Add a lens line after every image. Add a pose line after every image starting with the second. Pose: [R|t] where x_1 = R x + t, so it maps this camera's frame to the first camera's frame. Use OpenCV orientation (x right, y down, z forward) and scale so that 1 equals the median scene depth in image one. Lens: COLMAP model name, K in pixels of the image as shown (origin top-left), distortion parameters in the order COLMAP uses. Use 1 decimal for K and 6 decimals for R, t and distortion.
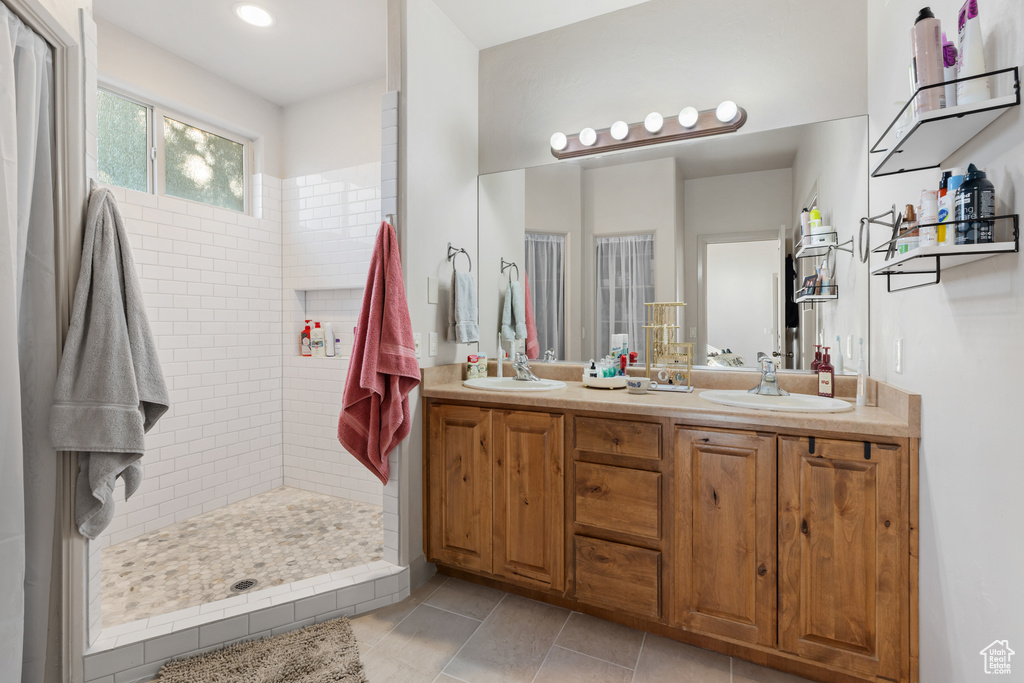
lens RADIAL K [[466.6, 0, 506.6], [0, 466.6, 331.6], [0, 0, 1]] dist [0.000767, -0.000111]
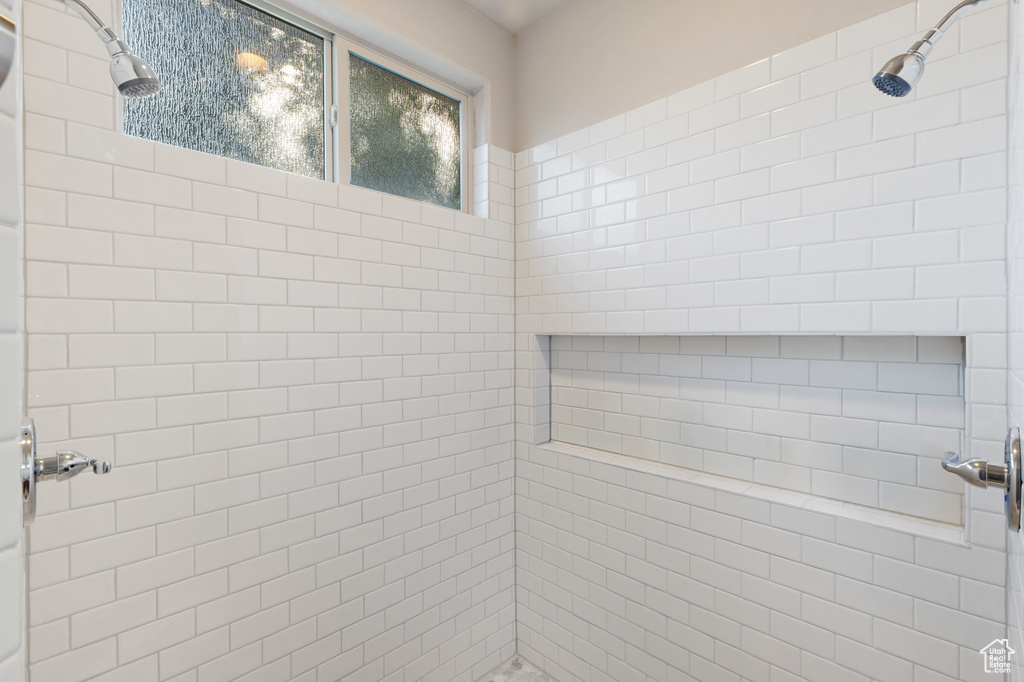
lens RADIAL K [[466.6, 0, 515.1], [0, 466.6, 338.6], [0, 0, 1]] dist [0.000767, -0.000111]
pose [[0.954423, 0.004117, -0.298428, -0.301876], [-0.002540, 0.999981, 0.005671, -0.087865], [0.298446, -0.004654, 0.954415, 0.421344]]
